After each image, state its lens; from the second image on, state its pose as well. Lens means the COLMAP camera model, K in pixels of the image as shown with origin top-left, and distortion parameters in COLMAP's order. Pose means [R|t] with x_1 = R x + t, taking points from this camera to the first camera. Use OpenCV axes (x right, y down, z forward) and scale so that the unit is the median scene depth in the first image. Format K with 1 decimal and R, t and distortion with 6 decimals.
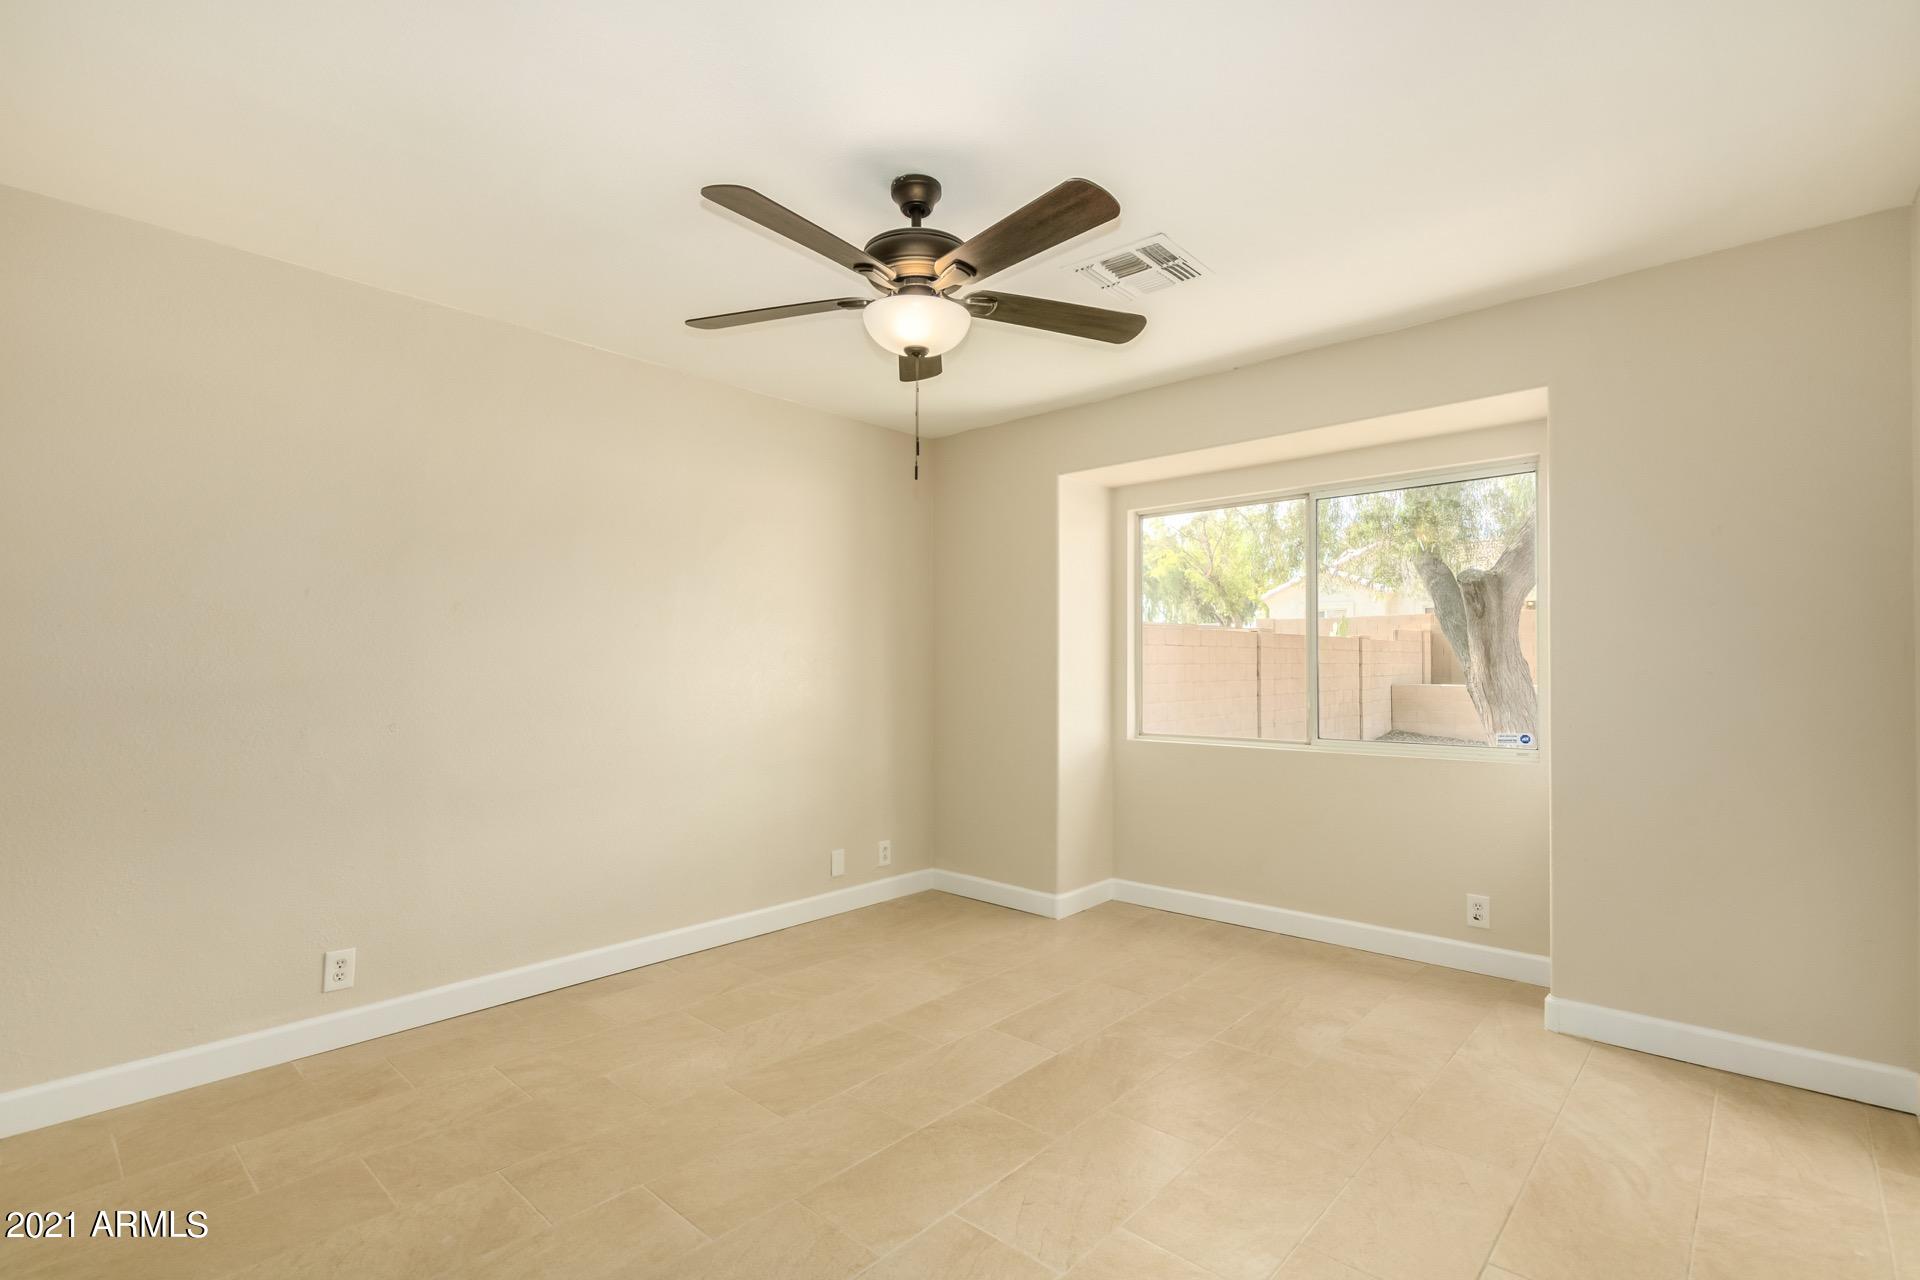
lens RADIAL K [[892.4, 0, 963.1], [0, 892.4, 646.3], [0, 0, 1]] dist [0.012733, -0.001792]
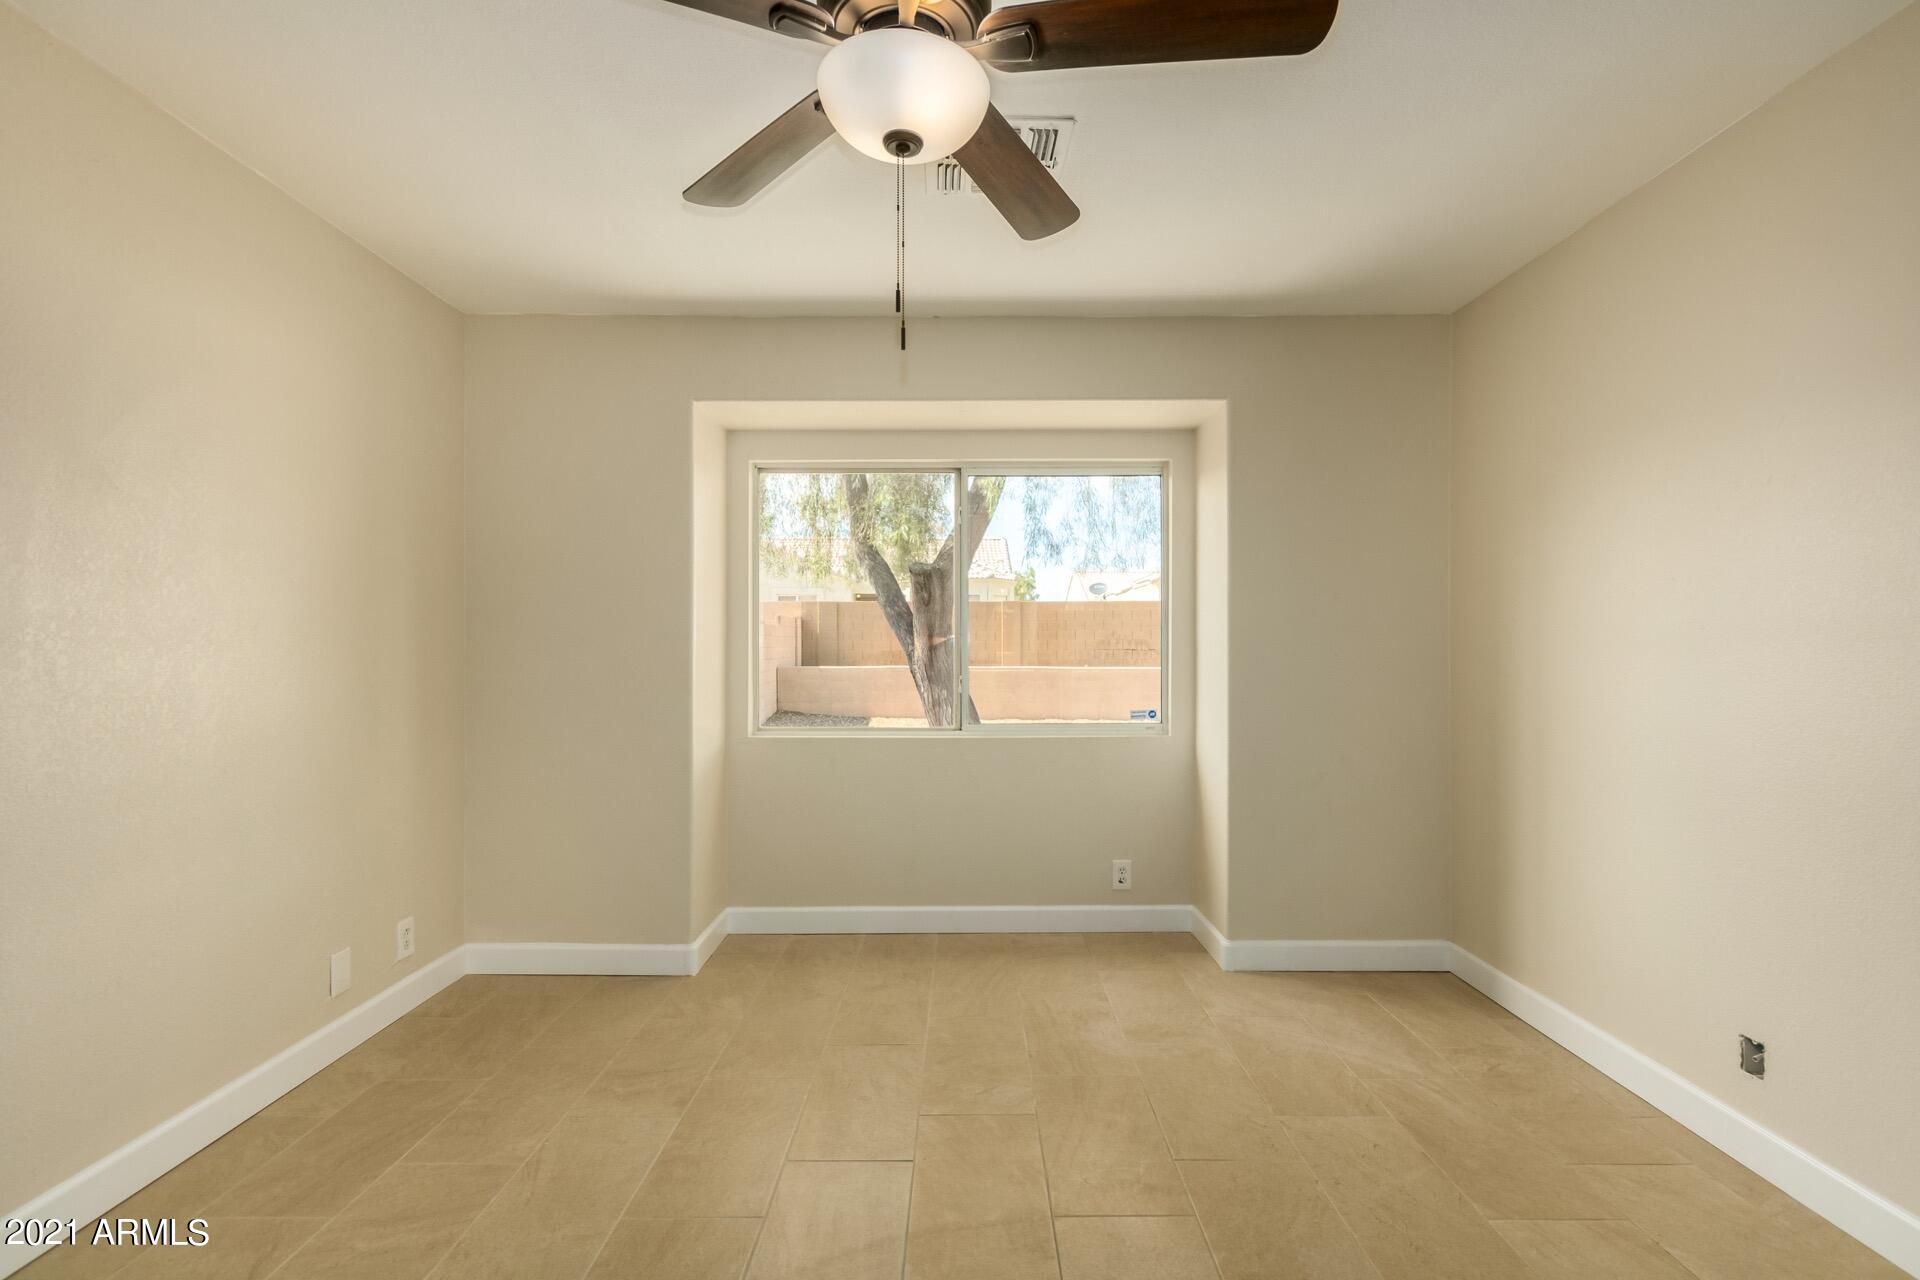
lens RADIAL K [[892.4, 0, 960.0], [0, 892.4, 642.6], [0, 0, 1]] dist [0.012733, -0.001792]
pose [[0.741430, 0.006395, 0.671000, -0.280571], [-0.015810, 0.999843, 0.007940, 0.008977], [-0.670844, -0.016496, 0.741415, 0.317564]]
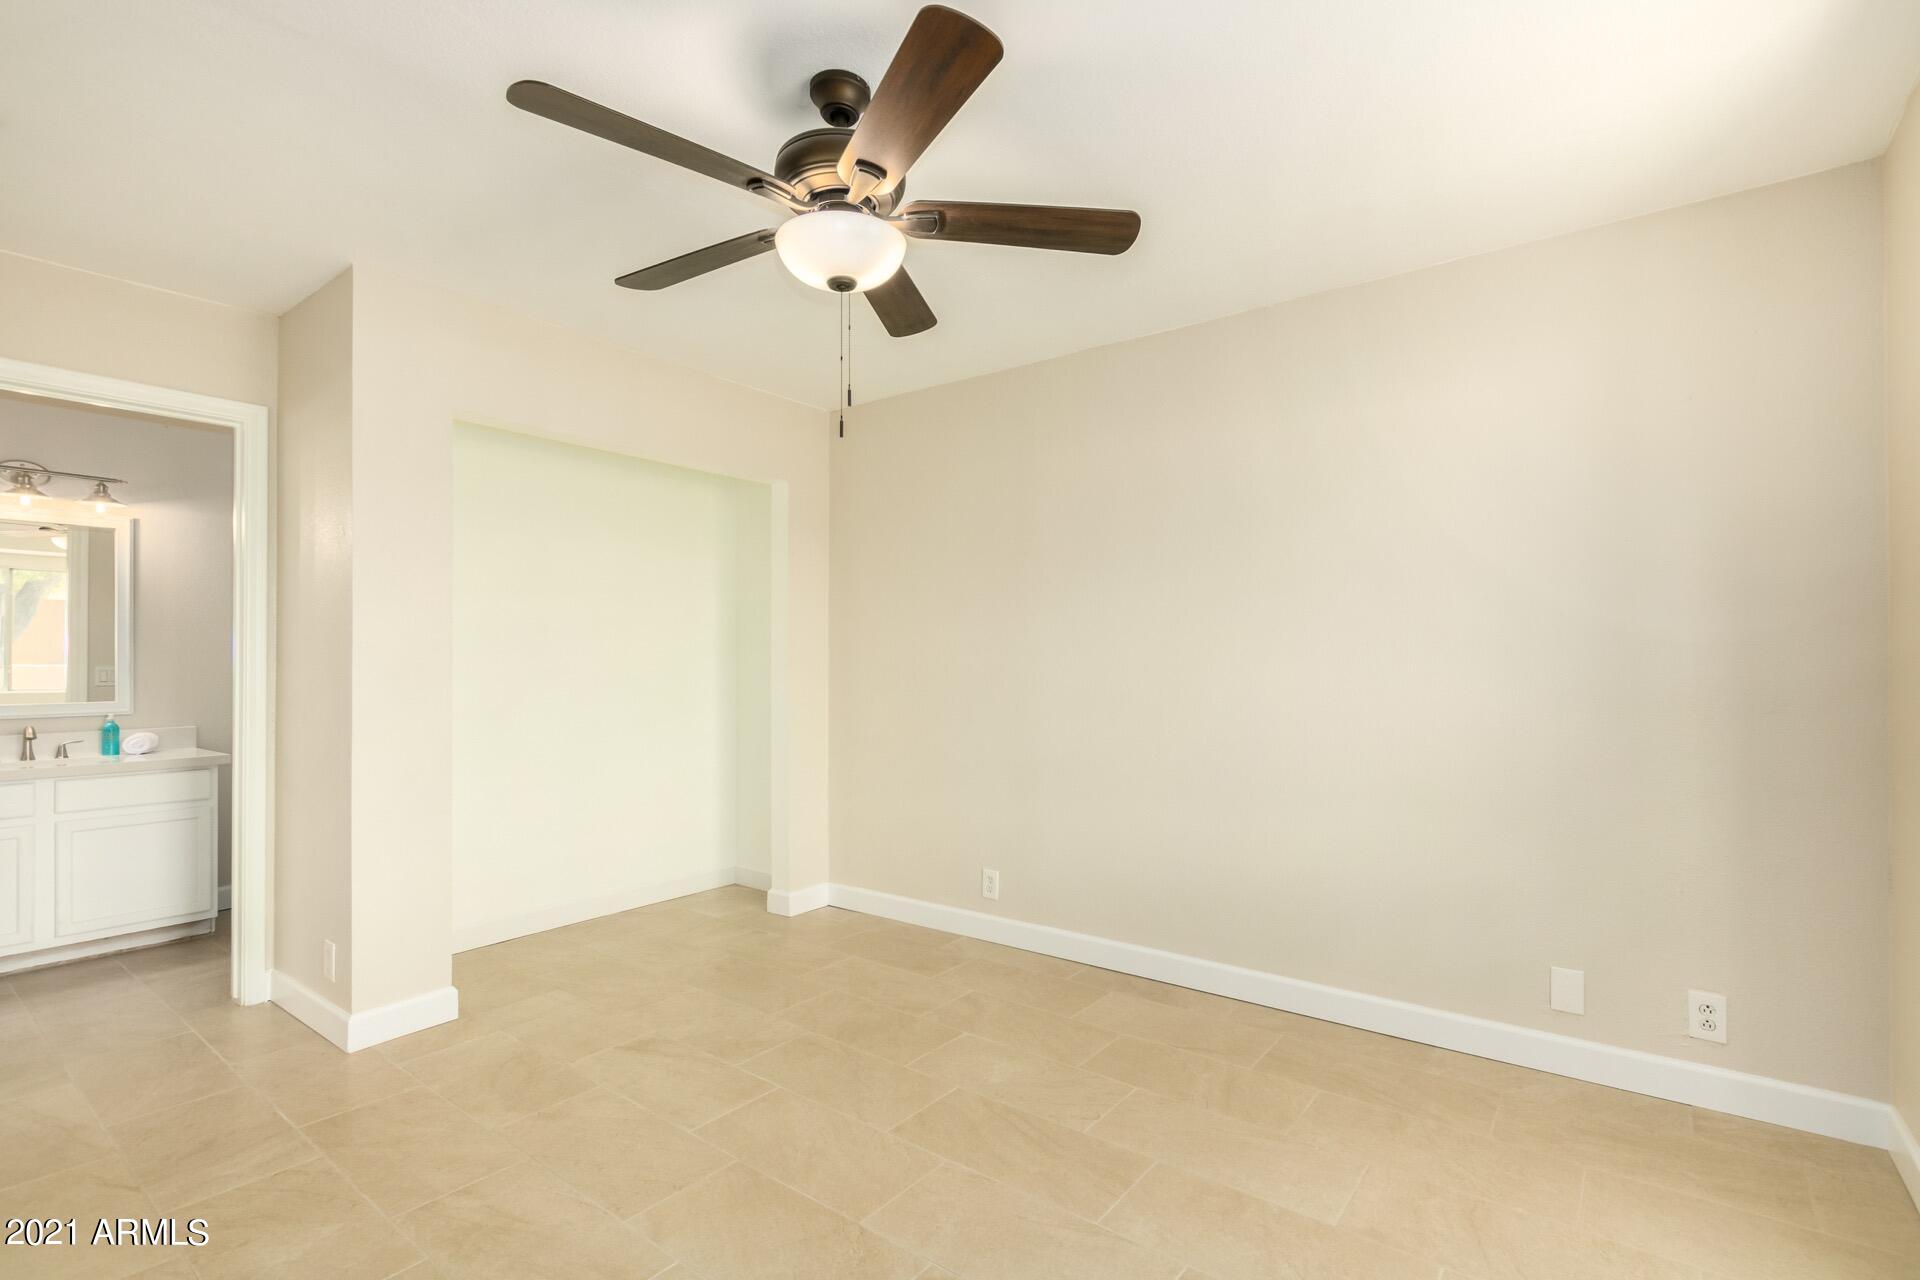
lens RADIAL K [[892.4, 0, 963.0], [0, 892.4, 651.7], [0, 0, 1]] dist [0.012733, -0.001792]
pose [[0.079523, -0.009555, -0.996787, 0.497794], [0.028316, 0.999572, -0.007322, 0.013464], [0.996431, -0.027643, 0.079760, 0.658144]]
